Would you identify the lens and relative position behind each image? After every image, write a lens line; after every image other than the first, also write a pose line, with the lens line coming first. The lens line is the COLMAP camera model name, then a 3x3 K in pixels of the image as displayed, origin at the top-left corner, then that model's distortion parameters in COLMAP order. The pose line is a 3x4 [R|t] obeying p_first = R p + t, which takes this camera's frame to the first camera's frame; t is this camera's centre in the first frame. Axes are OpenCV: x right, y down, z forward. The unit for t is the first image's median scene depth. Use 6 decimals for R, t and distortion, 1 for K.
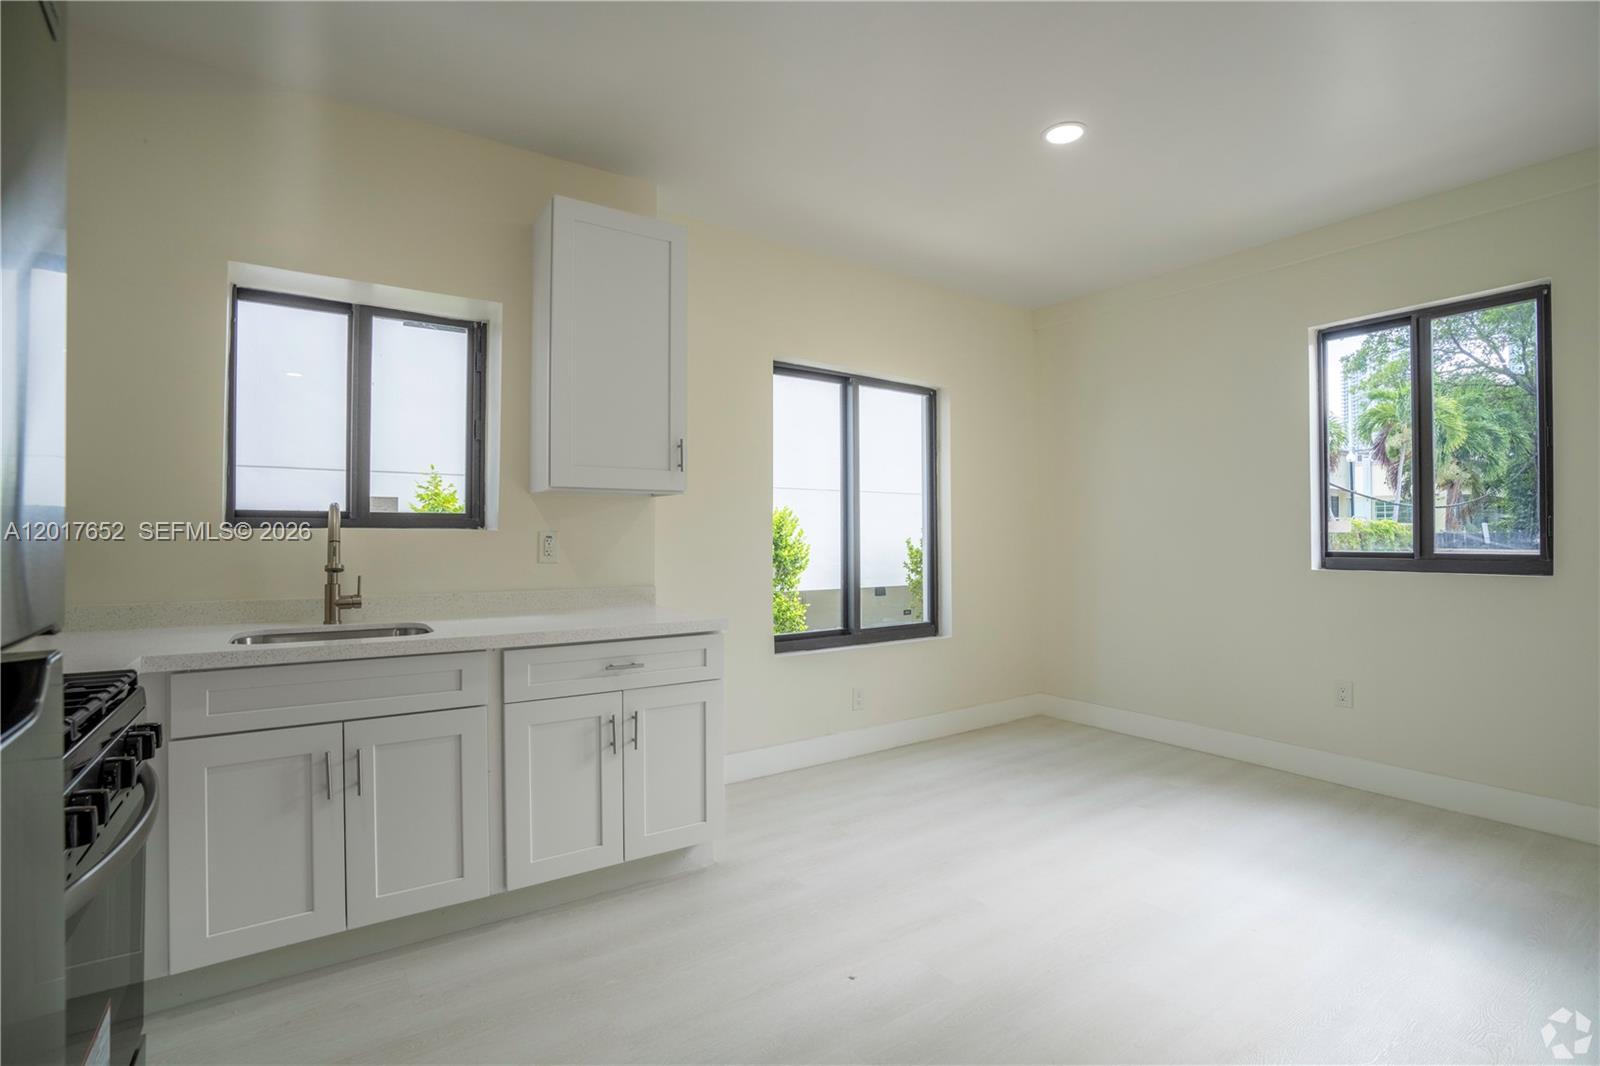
lens RADIAL K [[748.7, 0, 800.0], [0, 748.7, 533.0], [0, 0, 1]] dist [0.000464, 0.000420]
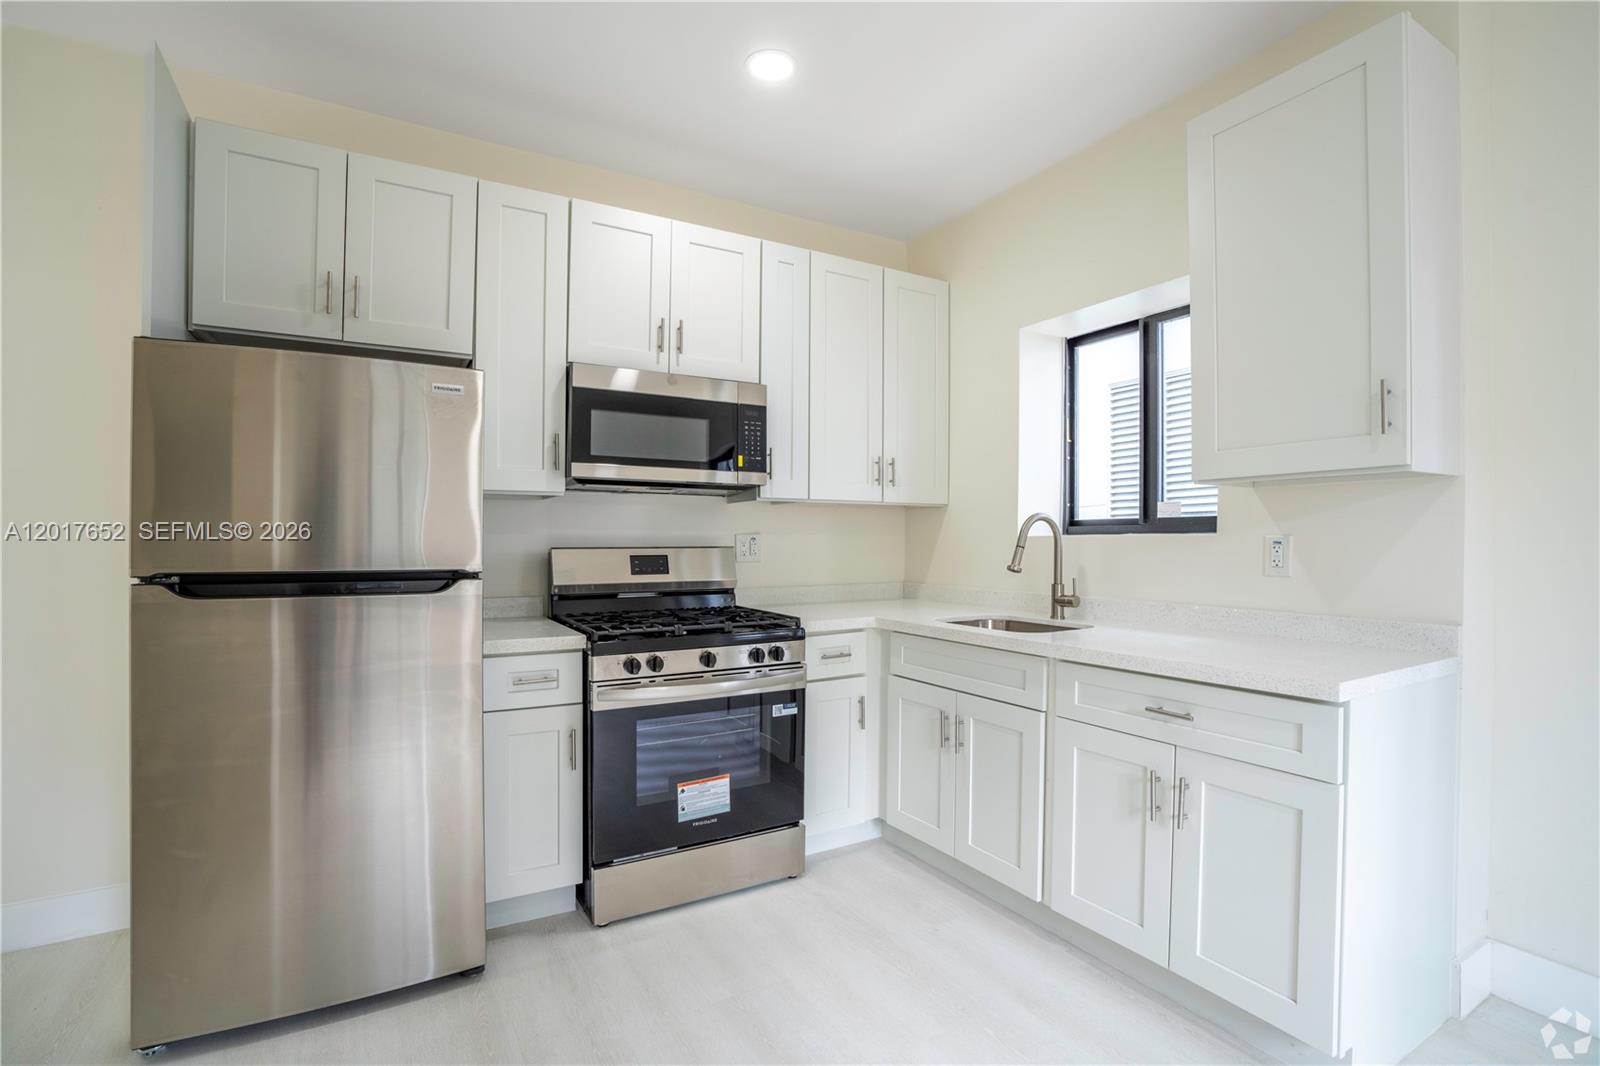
lens RADIAL K [[748.7, 0, 800.0], [0, 748.7, 533.0], [0, 0, 1]] dist [0.000464, 0.000420]
pose [[-0.050851, -0.011978, -0.998634, 0.552557], [0.015894, 0.999792, -0.012801, -0.002696], [0.998580, -0.016524, -0.050650, 0.668462]]
